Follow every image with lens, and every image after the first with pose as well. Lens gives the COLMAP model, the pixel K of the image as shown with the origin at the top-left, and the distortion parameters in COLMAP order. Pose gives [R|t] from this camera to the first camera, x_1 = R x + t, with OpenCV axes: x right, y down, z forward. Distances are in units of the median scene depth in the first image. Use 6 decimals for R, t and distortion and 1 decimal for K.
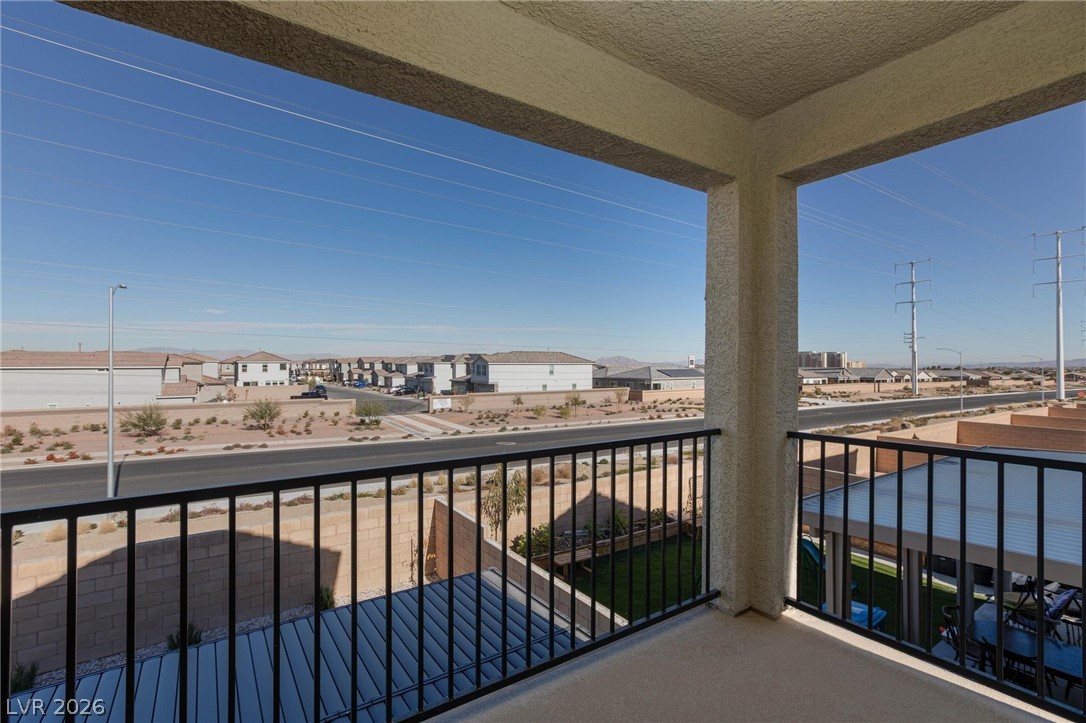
lens RADIAL K [[485.9, 0, 524.5], [0, 485.9, 365.1], [0, 0, 1]] dist [0.000611, 0.000253]
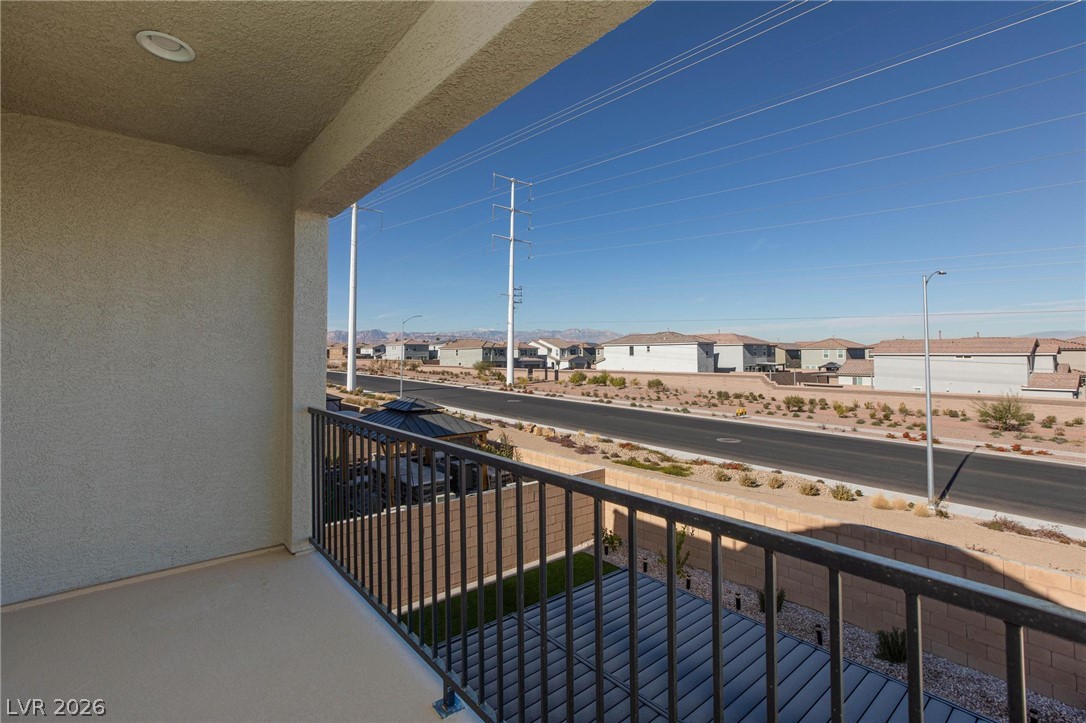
lens RADIAL K [[503.1, 0, 544.5], [0, 503.1, 346.6], [0, 0, 1]] dist [-0.000145, 0.000039]
pose [[0.133516, -0.008911, -0.991007, 0.996552], [-0.001635, 0.999956, -0.009211, 0.014231], [0.991045, 0.002850, 0.133495, 0.643151]]
